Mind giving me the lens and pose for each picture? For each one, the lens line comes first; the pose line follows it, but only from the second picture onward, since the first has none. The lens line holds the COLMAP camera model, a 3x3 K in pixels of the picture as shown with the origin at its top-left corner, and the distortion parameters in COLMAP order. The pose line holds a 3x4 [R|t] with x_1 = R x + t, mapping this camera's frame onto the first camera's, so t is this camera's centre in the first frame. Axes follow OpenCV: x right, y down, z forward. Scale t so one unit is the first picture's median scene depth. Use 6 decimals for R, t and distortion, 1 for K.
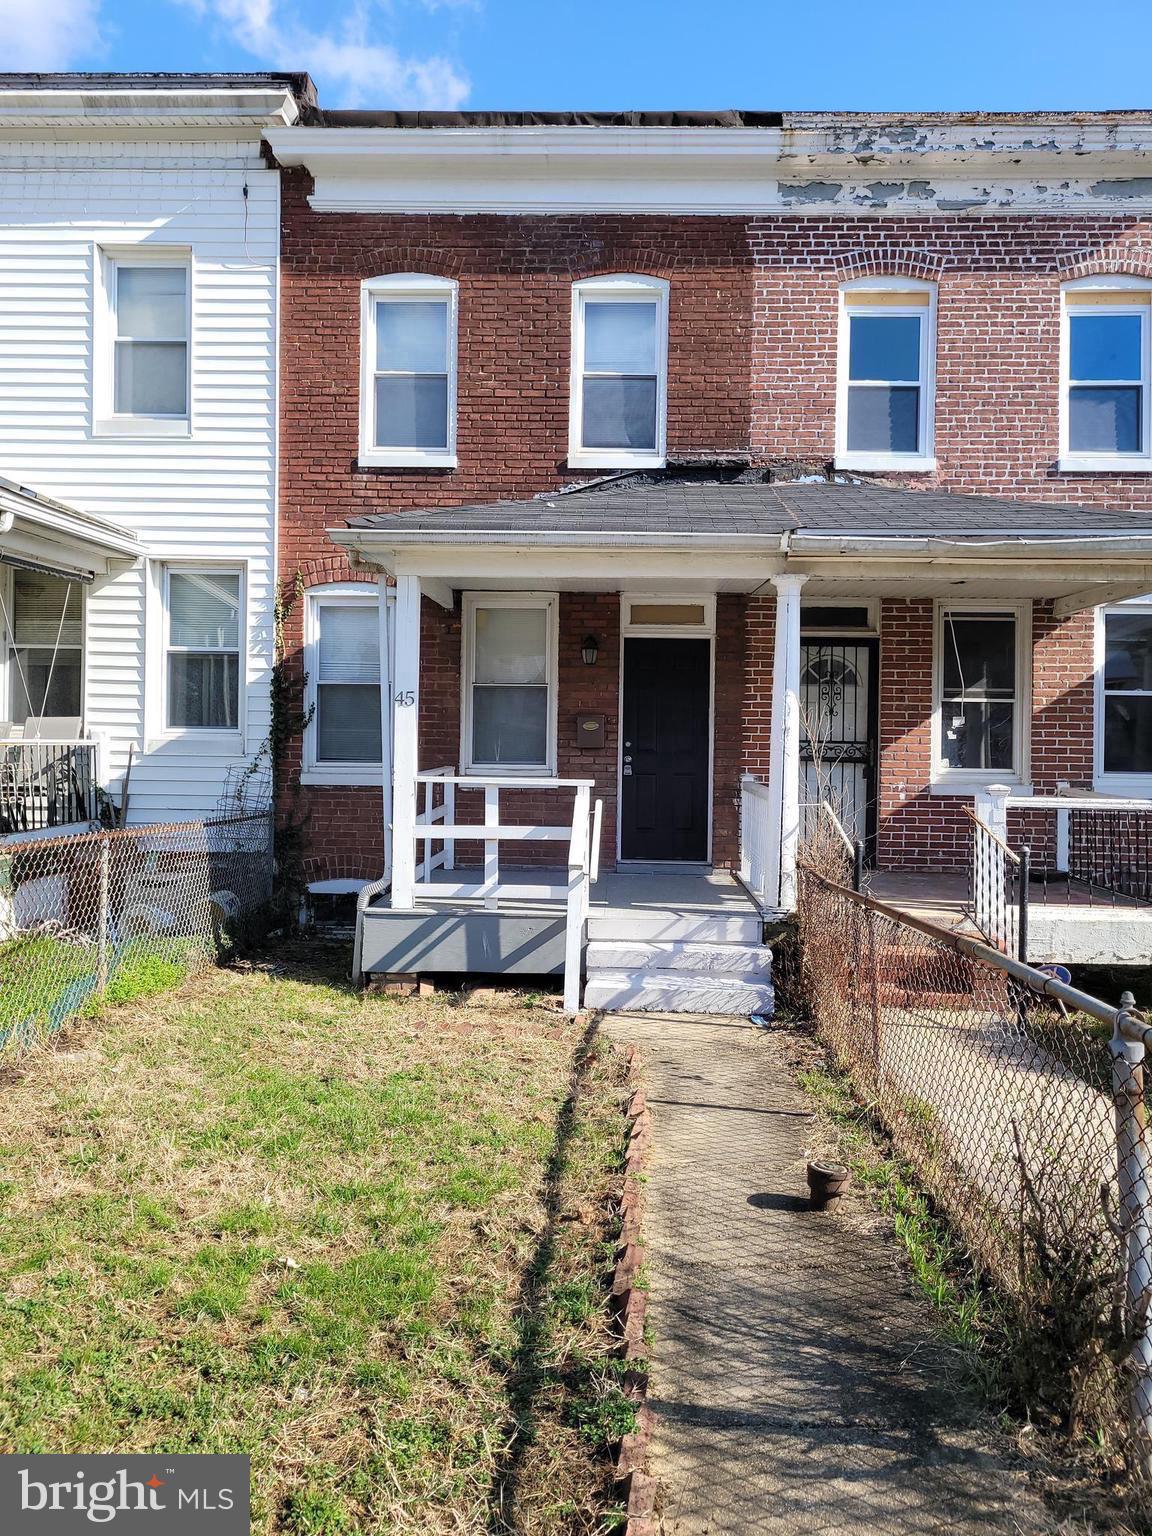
lens RADIAL K [[1161.9, 0, 576.9], [0, 1161.9, 770.4], [0, 0, 1]] dist [0.013514, 0.000587]
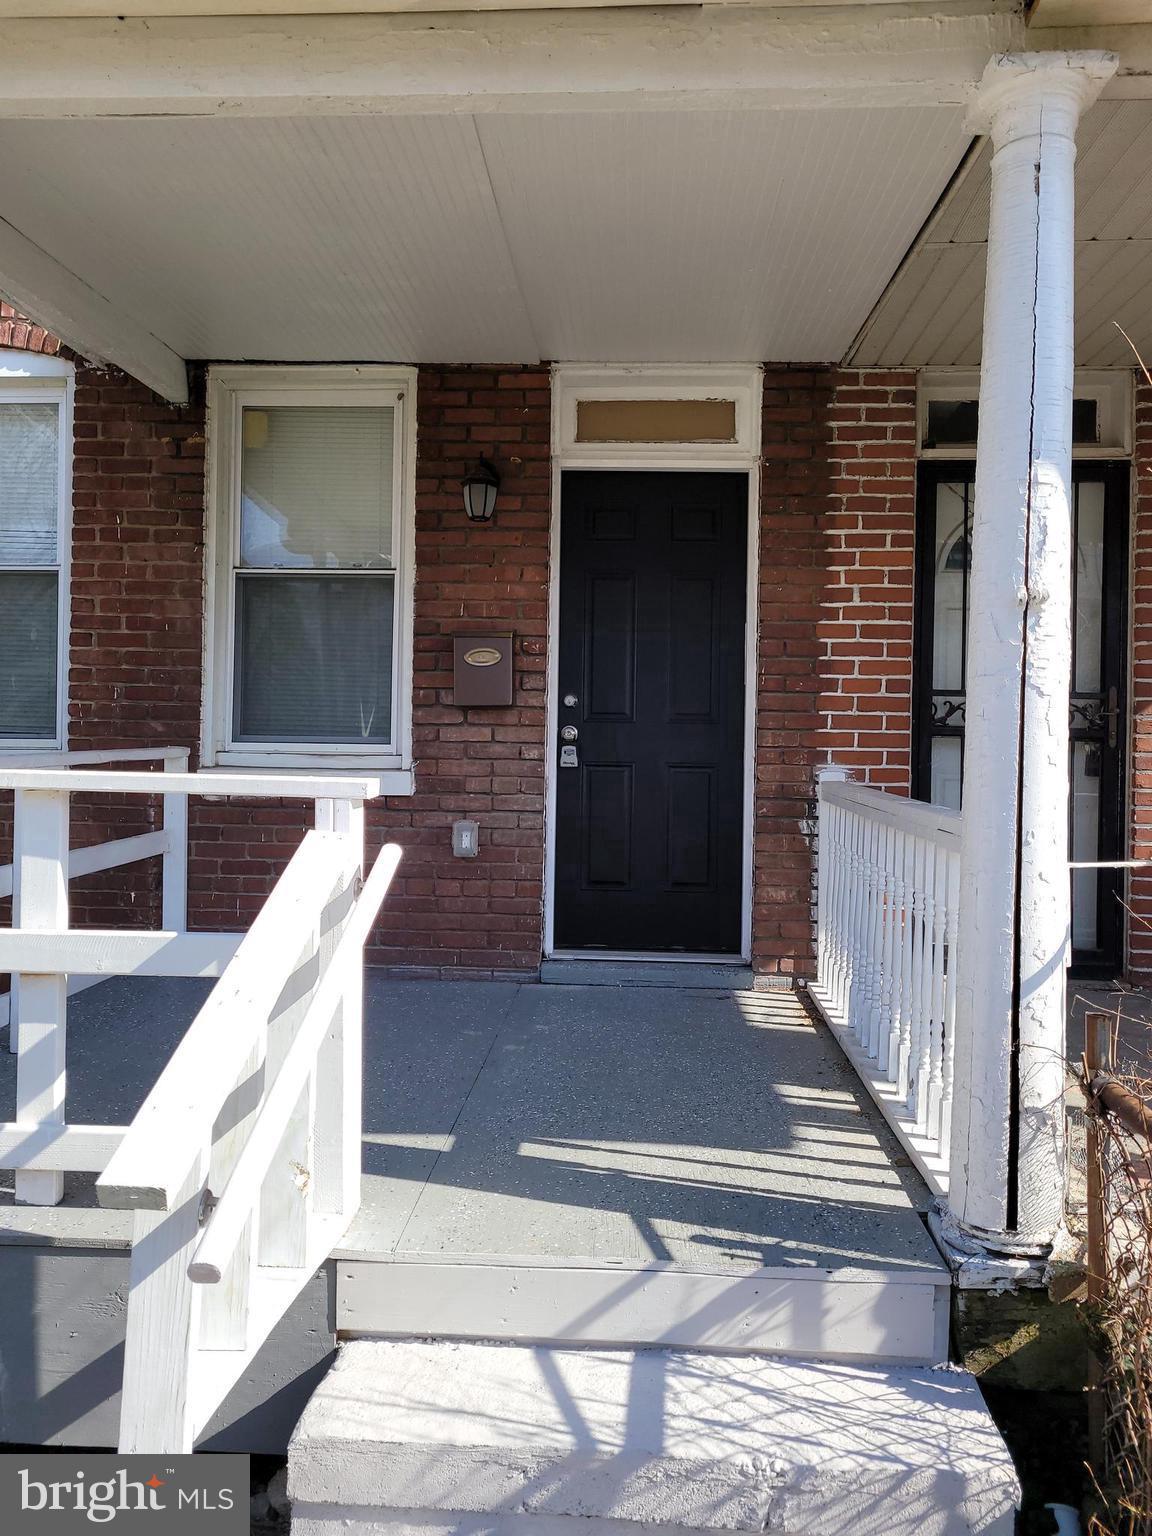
lens RADIAL K [[1161.9, 0, 574.9], [0, 1161.9, 766.3], [0, 0, 1]] dist [0.013514, 0.000587]
pose [[0.999789, 0.002044, -0.020434, 0.056477], [-0.002057, 0.999998, -0.000624, 0.004135], [0.020433, 0.000666, 0.999791, 0.546648]]
